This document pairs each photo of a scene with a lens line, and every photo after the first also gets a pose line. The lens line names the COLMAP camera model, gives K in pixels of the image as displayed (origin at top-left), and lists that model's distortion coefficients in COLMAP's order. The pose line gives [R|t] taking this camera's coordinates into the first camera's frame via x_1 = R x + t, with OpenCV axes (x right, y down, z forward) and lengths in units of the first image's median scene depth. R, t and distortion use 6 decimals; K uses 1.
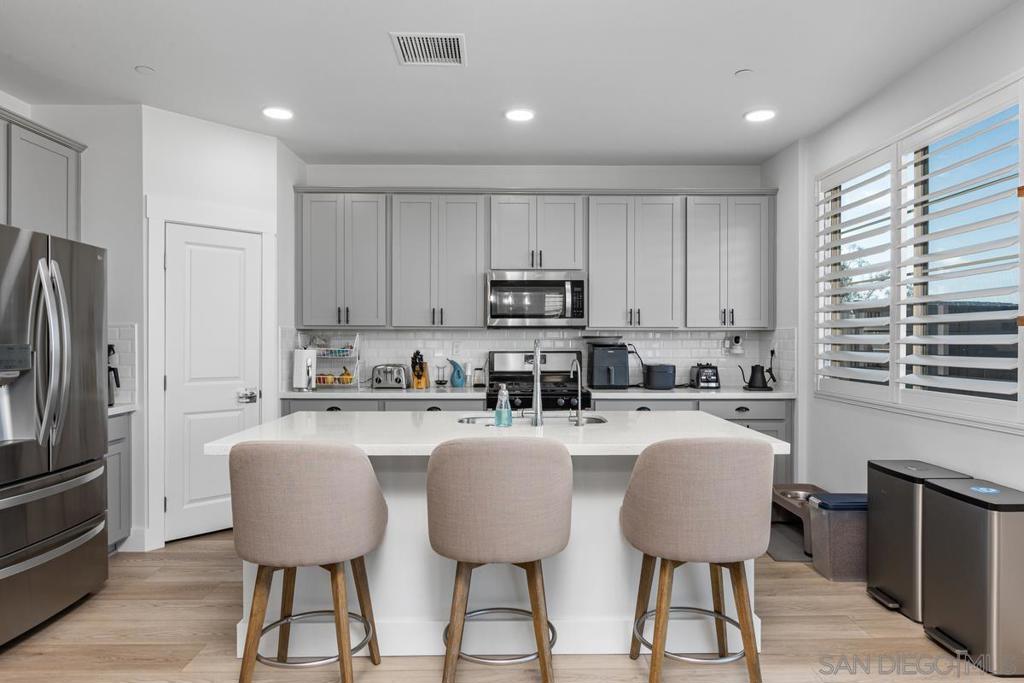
lens RADIAL K [[641.5, 0, 512.7], [0, 641.5, 340.6], [0, 0, 1]] dist [0.003967, 0.000291]
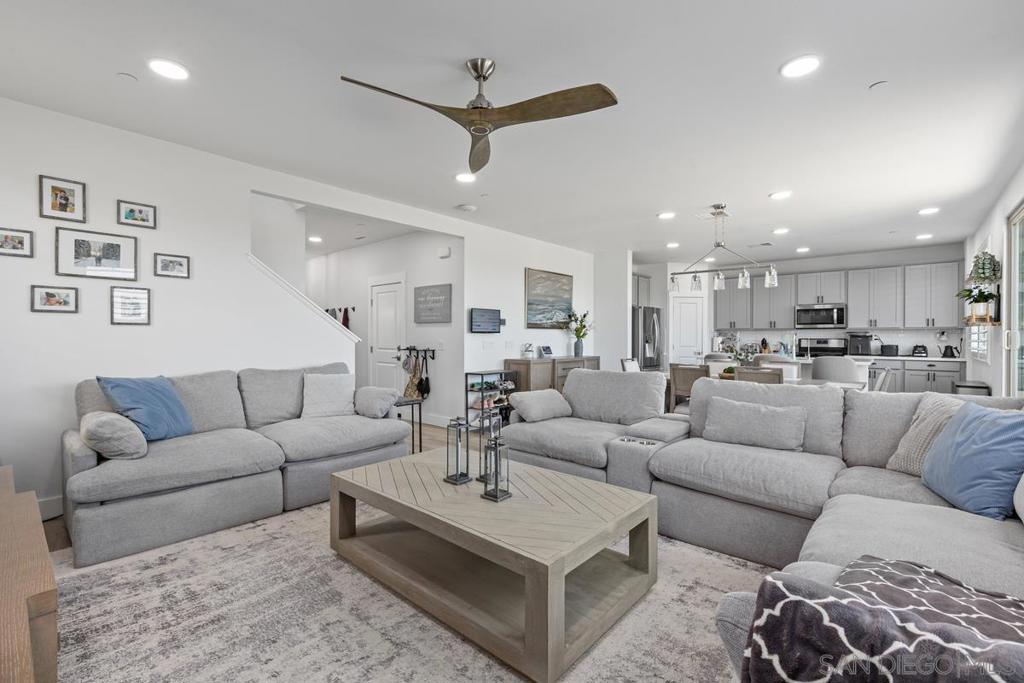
lens RADIAL K [[450.3, 0, 513.3], [0, 450.3, 339.0], [0, 0, 1]] dist [0.002615, 0.000145]
pose [[0.751676, 0.004404, -0.659517, 0.282104], [-0.002184, 0.999989, 0.004189, 0.014375], [0.659528, -0.001708, 0.751678, -0.995866]]
